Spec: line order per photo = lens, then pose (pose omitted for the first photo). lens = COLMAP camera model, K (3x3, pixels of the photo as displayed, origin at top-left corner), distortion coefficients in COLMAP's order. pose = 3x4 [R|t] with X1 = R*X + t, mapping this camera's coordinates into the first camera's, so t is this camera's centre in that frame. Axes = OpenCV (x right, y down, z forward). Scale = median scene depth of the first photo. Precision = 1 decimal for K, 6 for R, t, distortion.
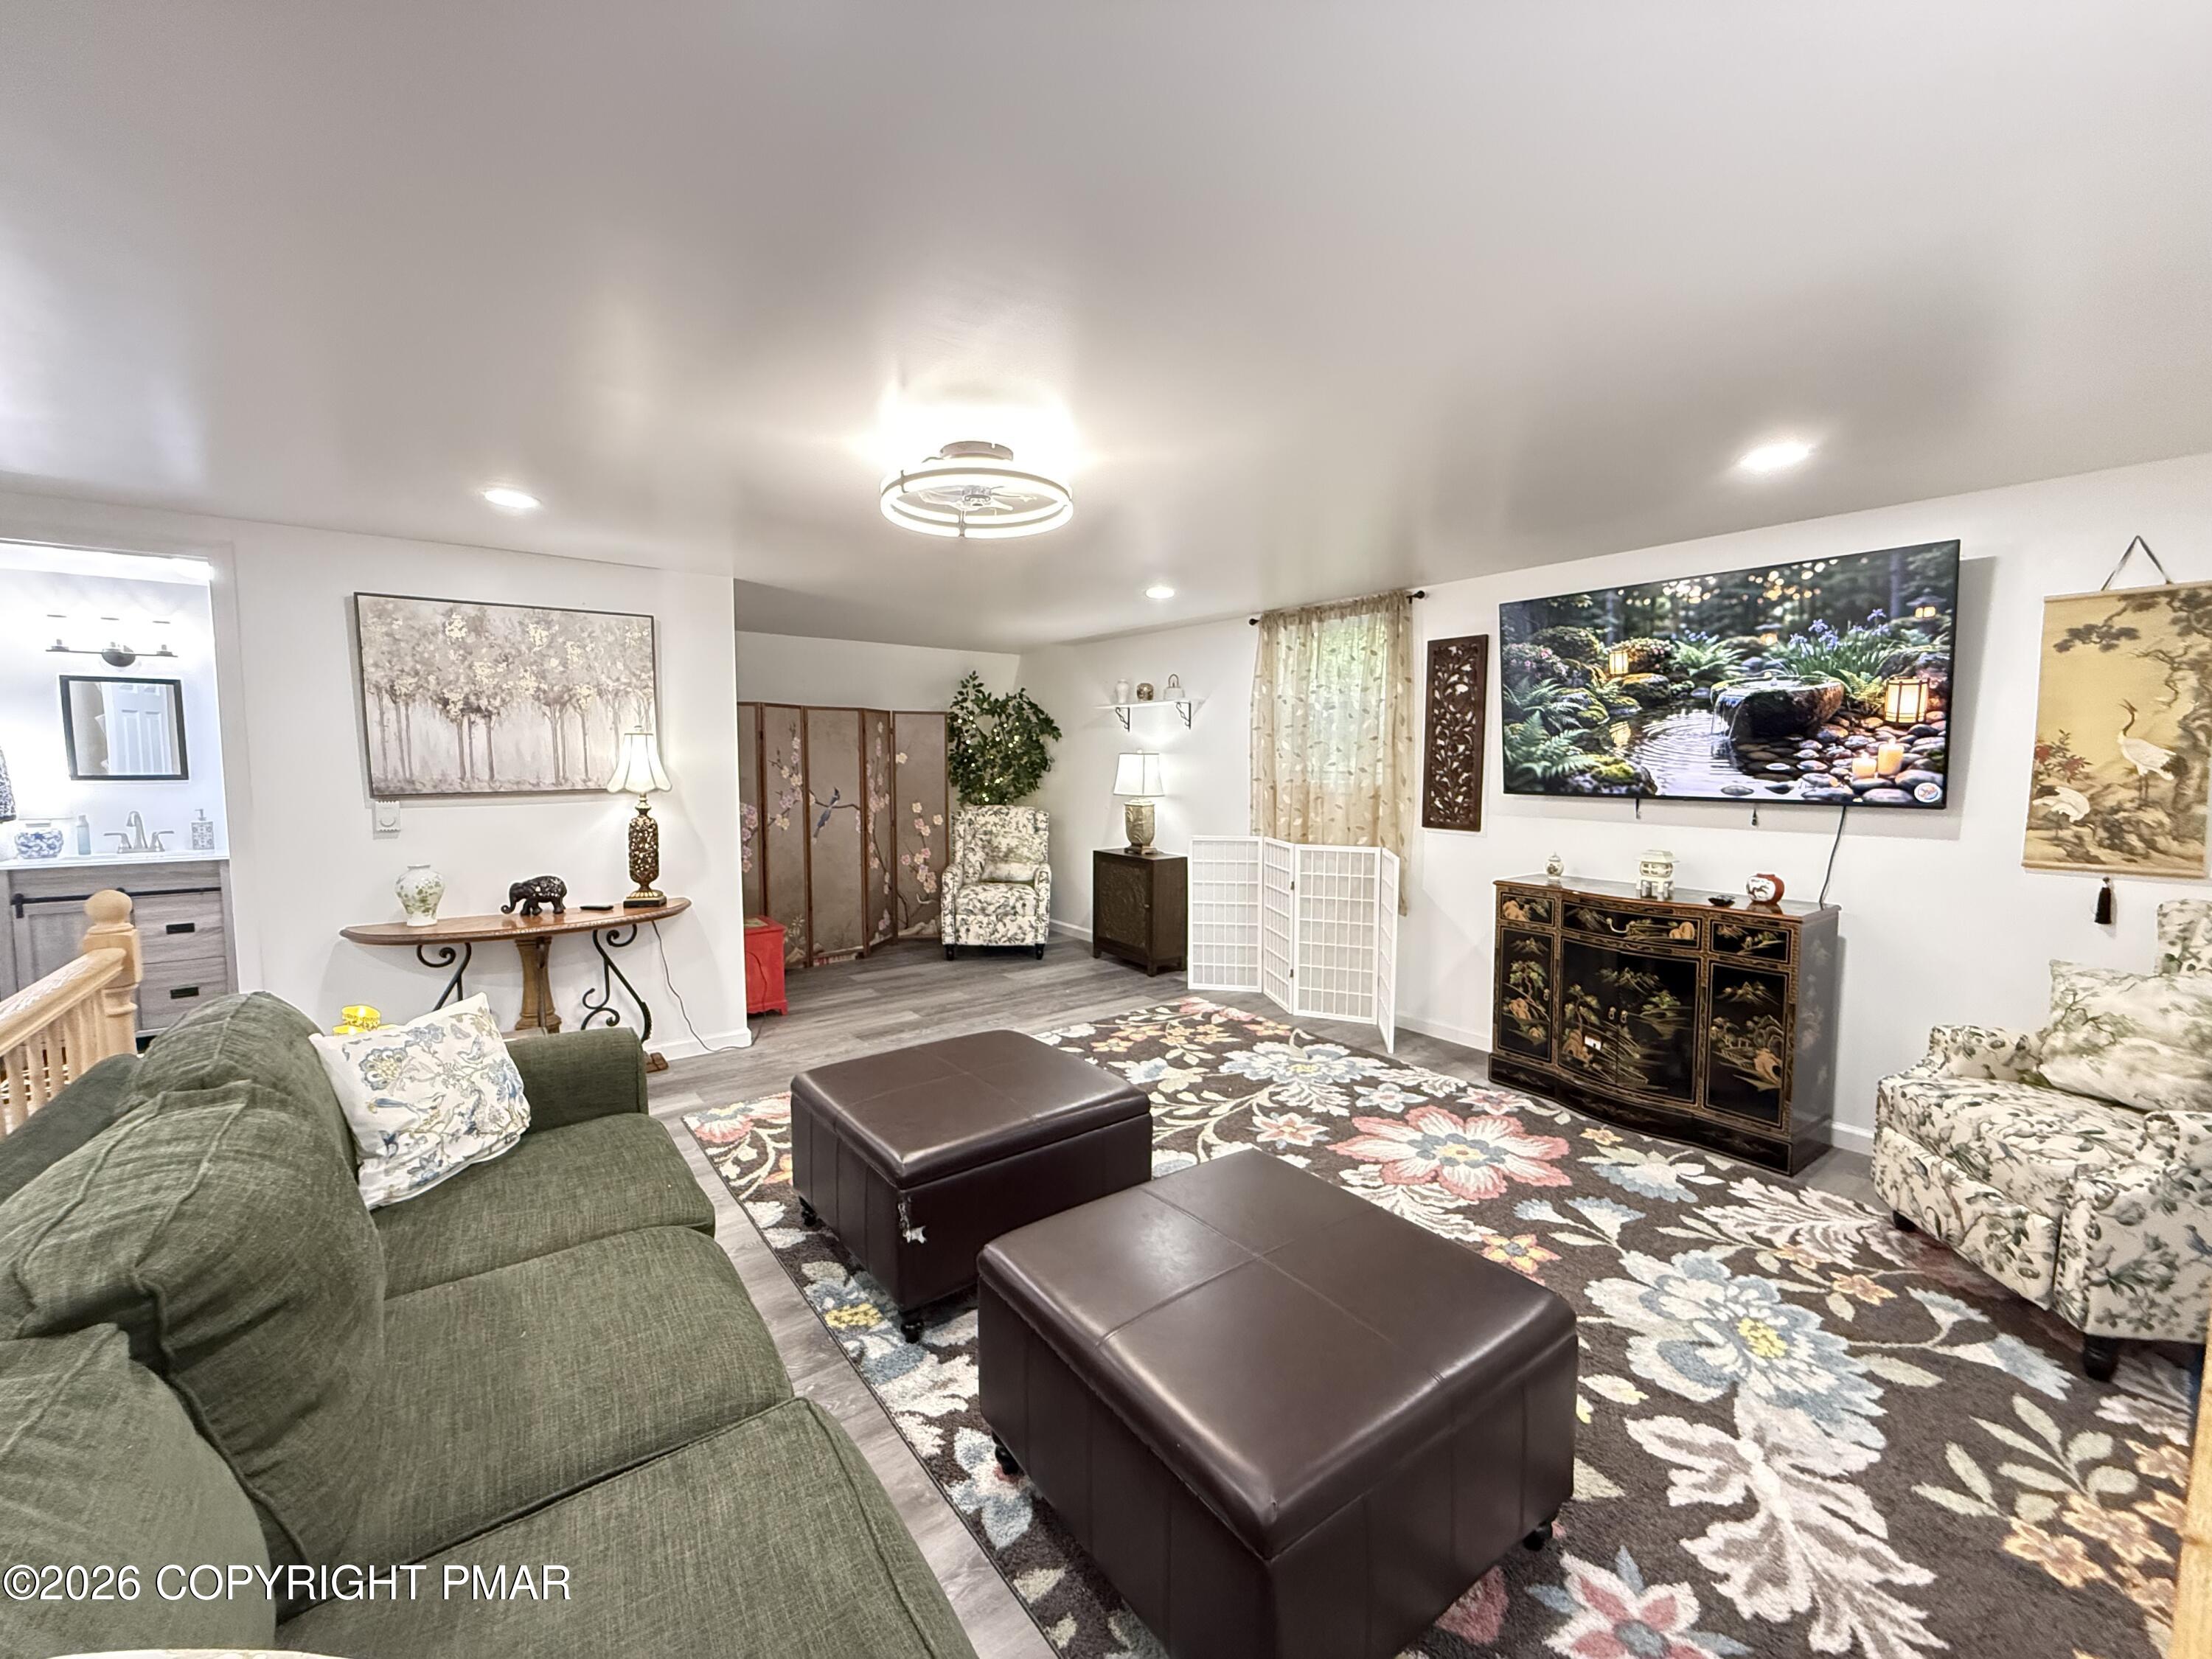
lens RADIAL K [[880.4, 0, 1095.8], [0, 880.4, 828.6], [0, 0, 1]] dist [-0.000206, 0.000353]
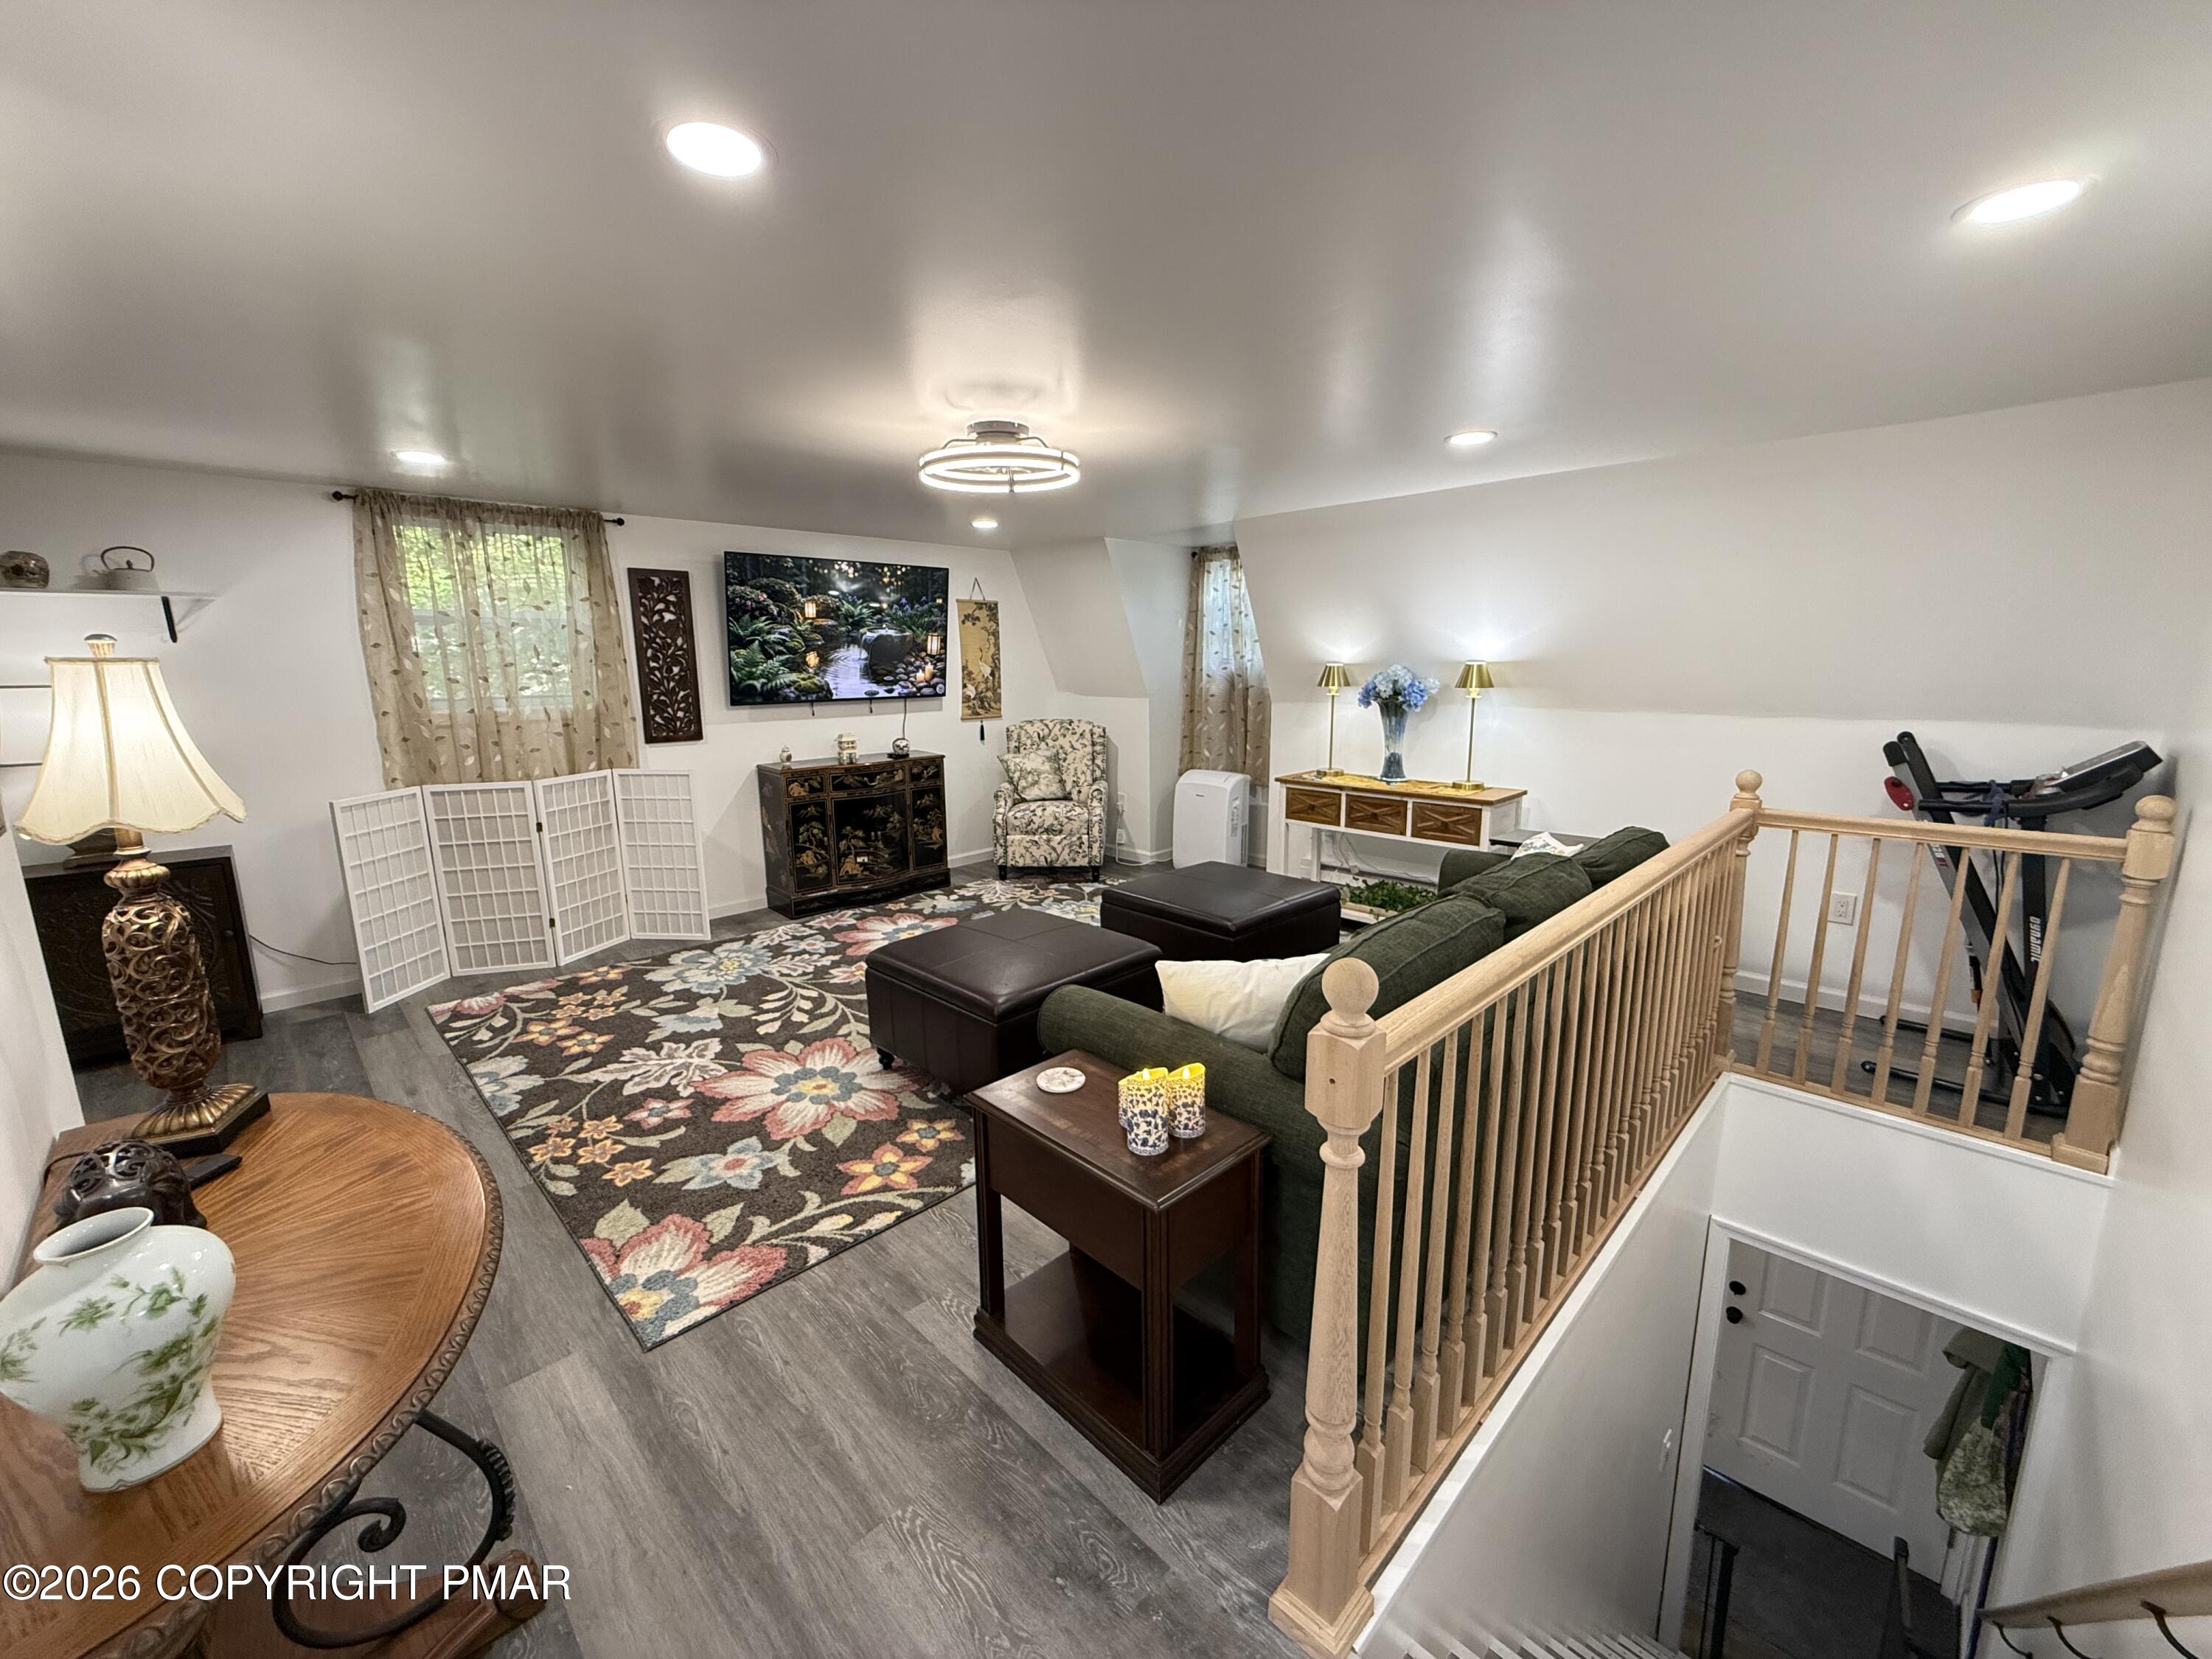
lens RADIAL K [[880.4, 0, 1101.6], [0, 880.4, 828.8], [0, 0, 1]] dist [-0.000206, 0.000353]
pose [[-0.128589, -0.187663, 0.973780, -0.980861], [0.091552, 0.975492, 0.200082, -0.081775], [-0.987463, 0.114880, -0.108257, 0.726745]]
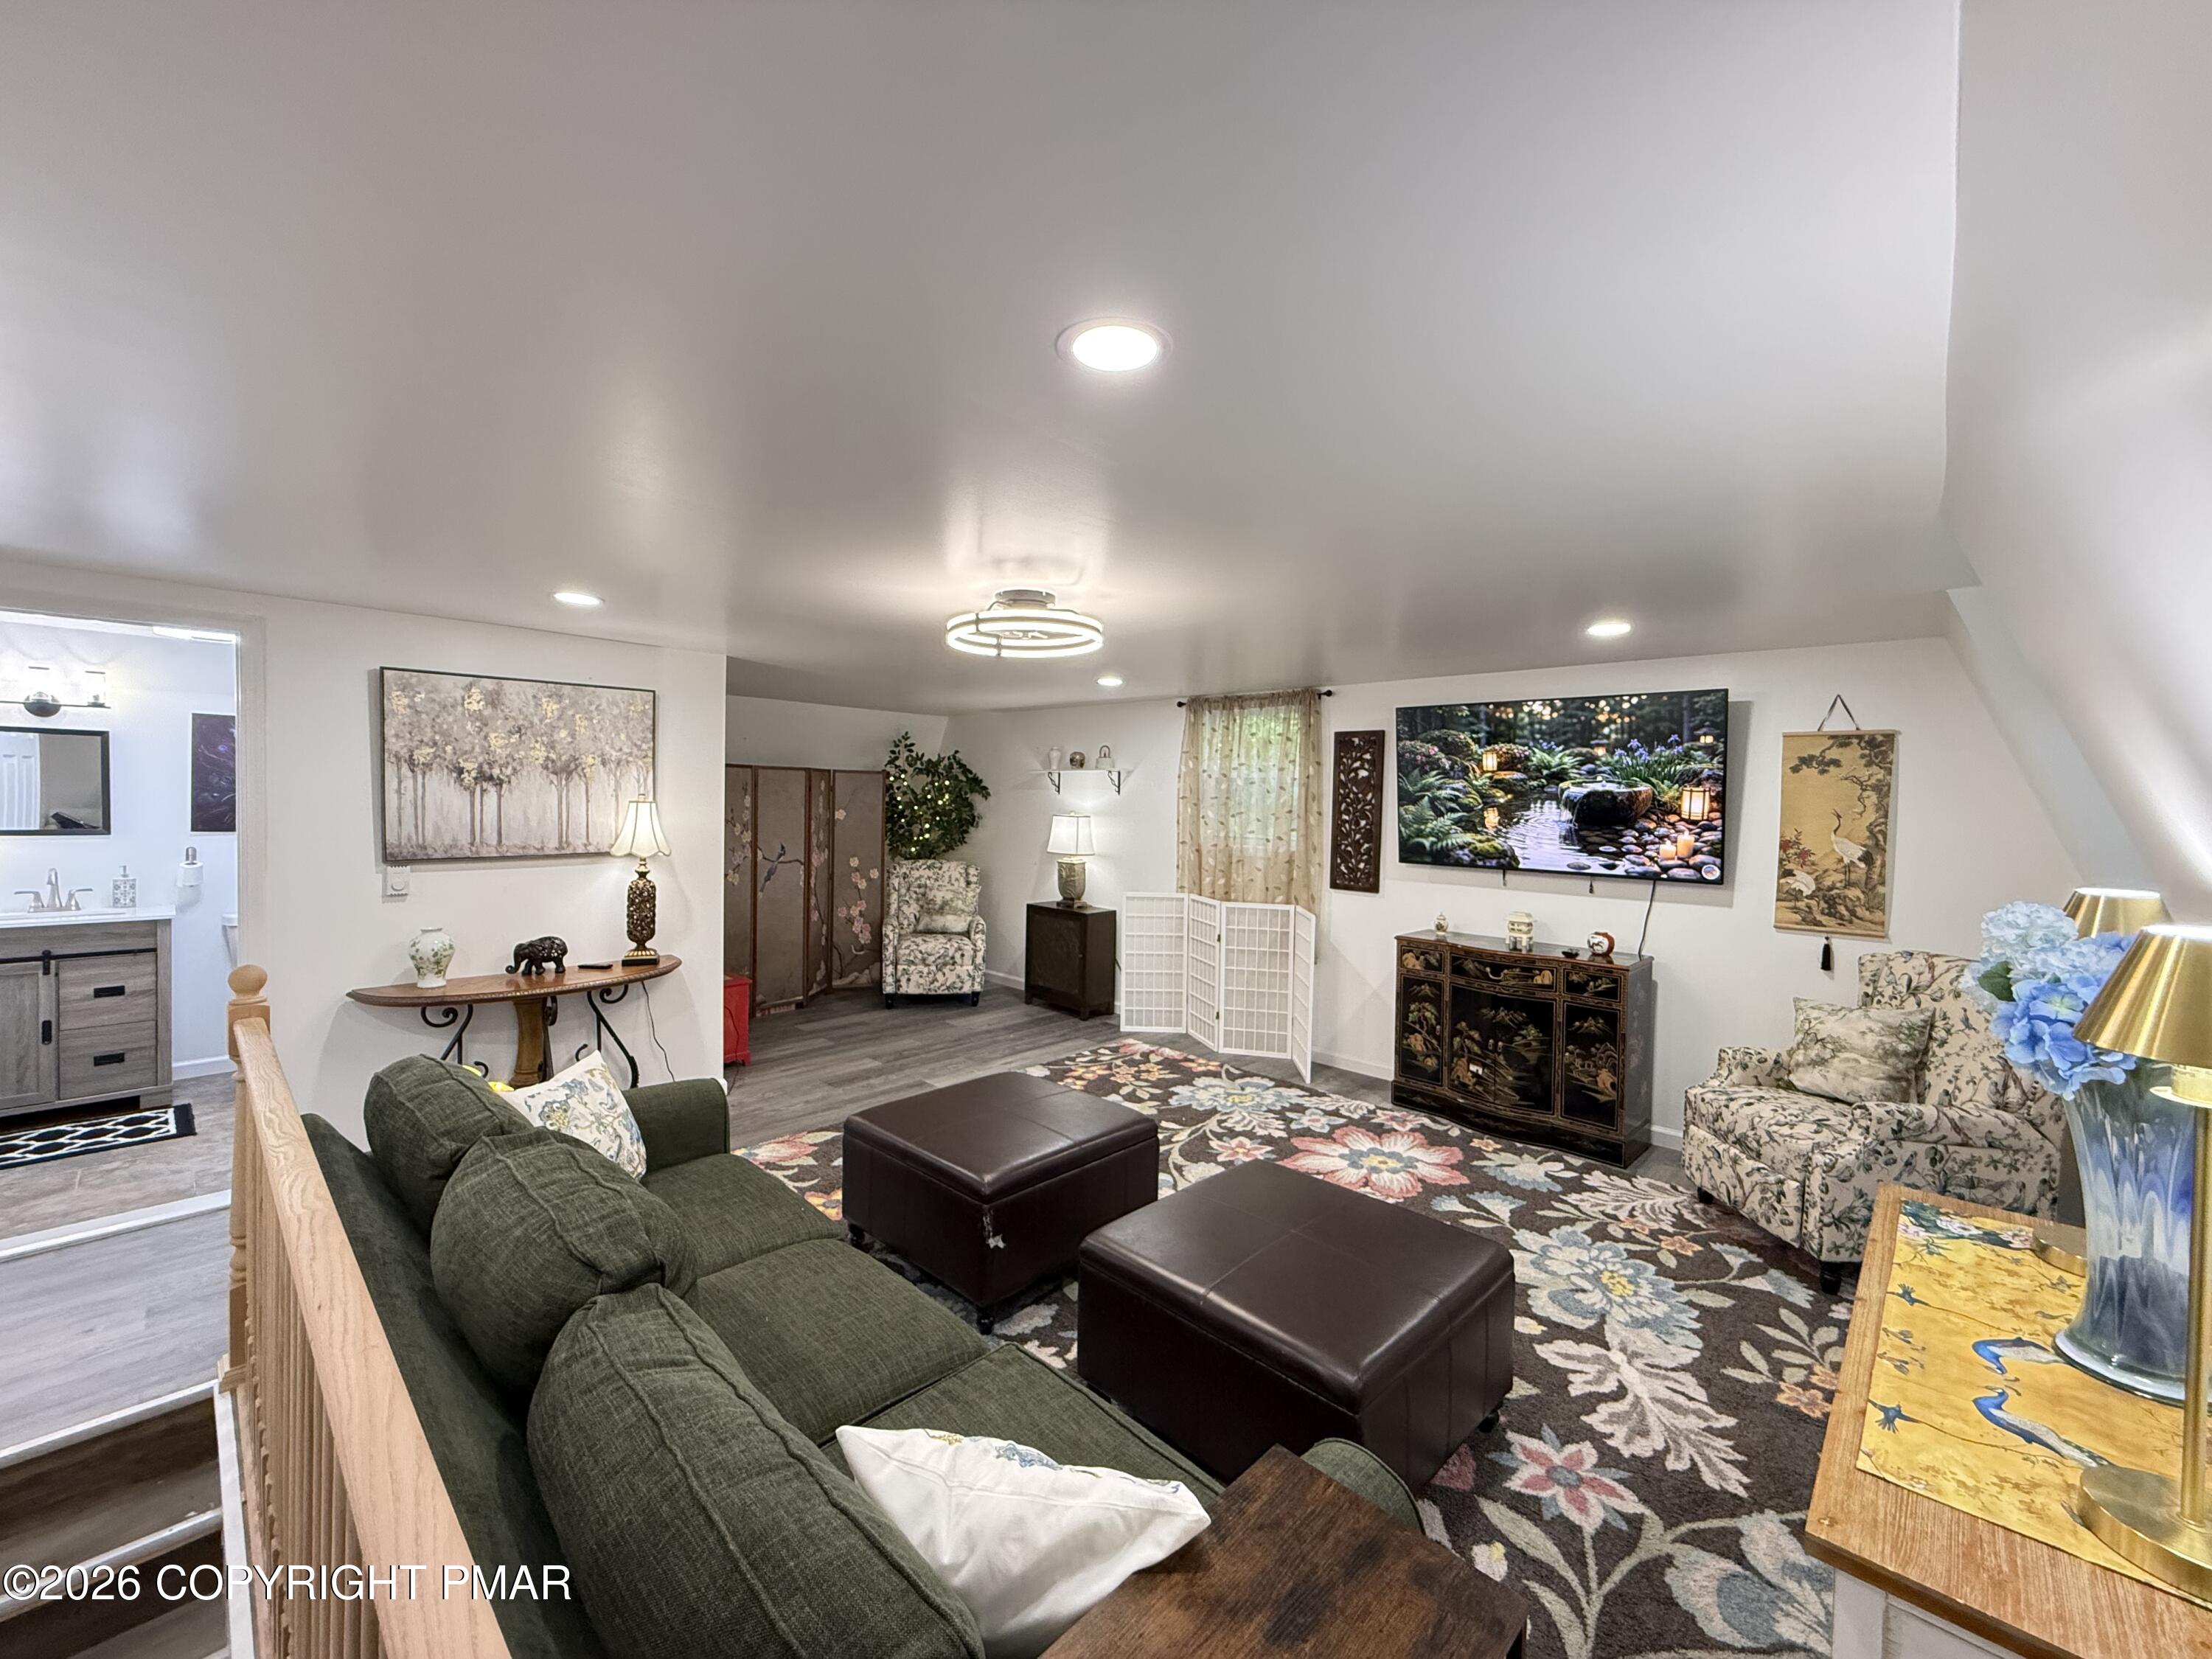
lens RADIAL K [[880.4, 0, 1095.5], [0, 880.4, 829.5], [0, 0, 1]] dist [-0.000206, 0.000353]
pose [[0.987703, 0.013433, 0.155765, -0.155585], [-0.006570, 0.998988, -0.044497, -0.032709], [-0.156205, 0.042926, 0.986791, -0.145991]]
